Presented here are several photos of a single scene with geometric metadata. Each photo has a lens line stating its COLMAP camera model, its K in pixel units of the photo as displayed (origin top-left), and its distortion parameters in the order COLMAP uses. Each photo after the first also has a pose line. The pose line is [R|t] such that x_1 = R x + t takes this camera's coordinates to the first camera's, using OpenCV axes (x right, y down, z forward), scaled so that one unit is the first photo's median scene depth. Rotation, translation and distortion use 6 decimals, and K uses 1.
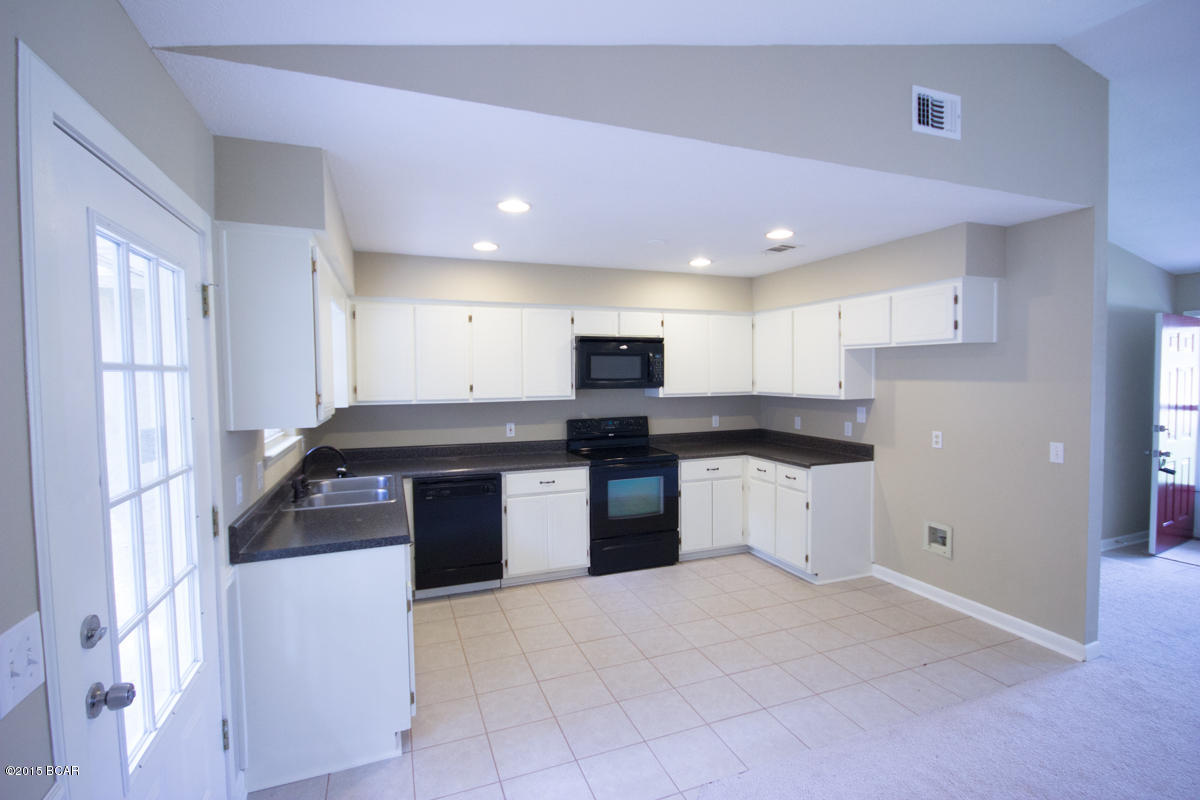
lens RADIAL K [[553.4, 0, 606.2], [0, 553.4, 397.0], [0, 0, 1]] dist [0.012546, -0.013436]
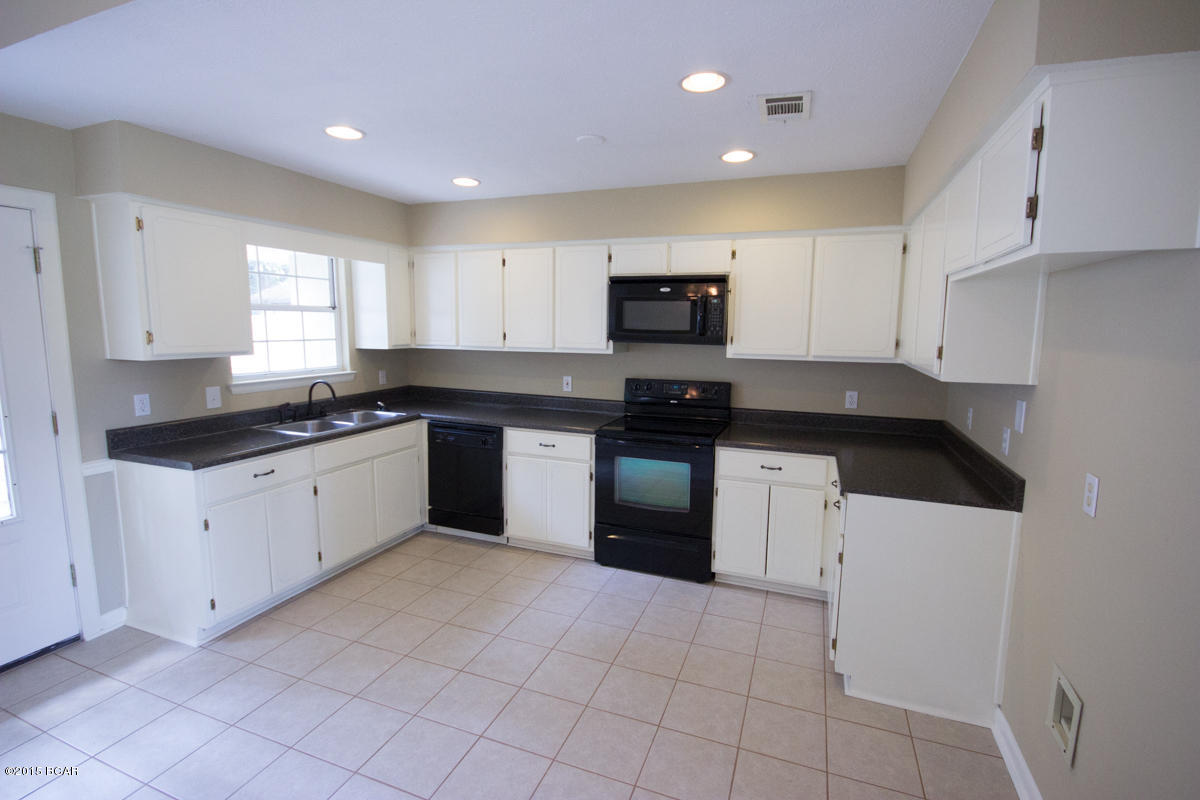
lens RADIAL K [[553.4, 0, 606.2], [0, 553.4, 397.0], [0, 0, 1]] dist [0.012546, -0.013436]
pose [[0.740185, 0.105847, -0.664020, 0.504371], [-0.046266, 0.993209, 0.106748, -0.020478], [0.670810, -0.048292, 0.740055, 0.380255]]
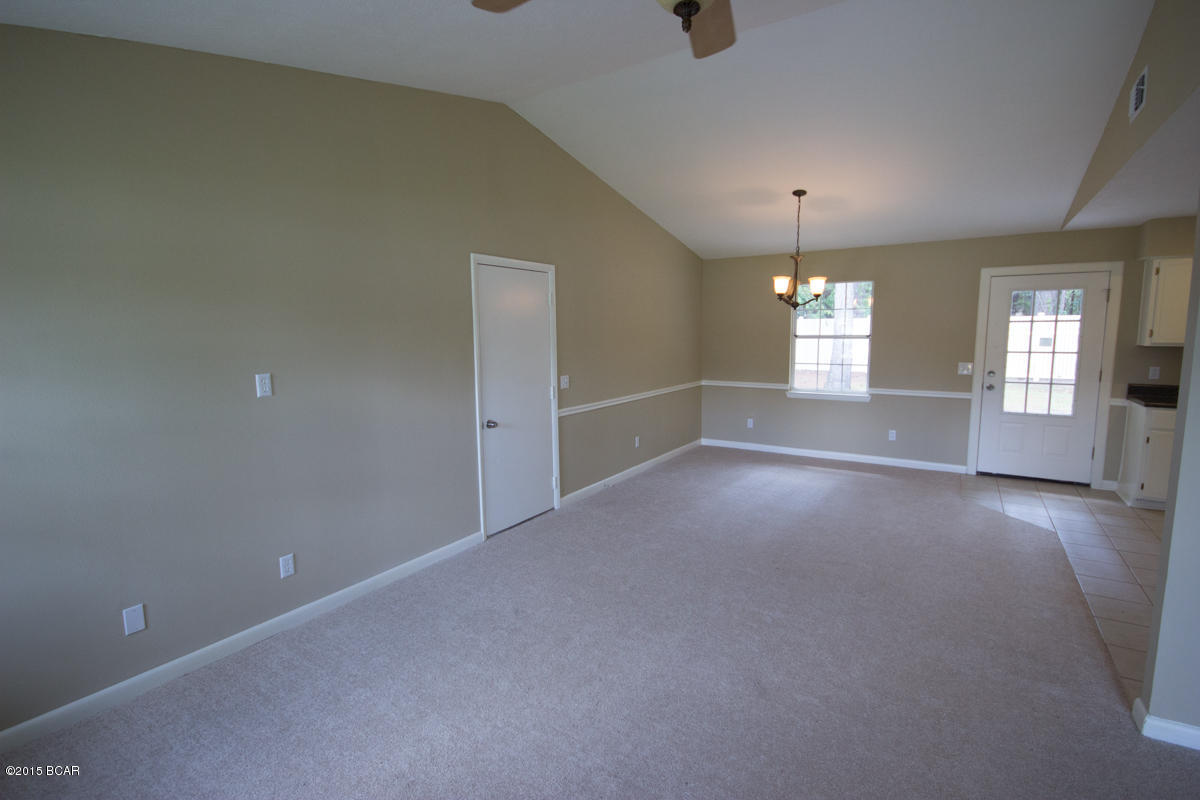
lens RADIAL K [[553.4, 0, 606.2], [0, 553.4, 397.0], [0, 0, 1]] dist [0.012546, -0.013436]
pose [[-0.811238, 0.092927, -0.577285, 1.224187], [-0.002678, 0.986690, 0.162592, -0.047468], [0.584710, 0.133447, -0.800191, 0.750940]]
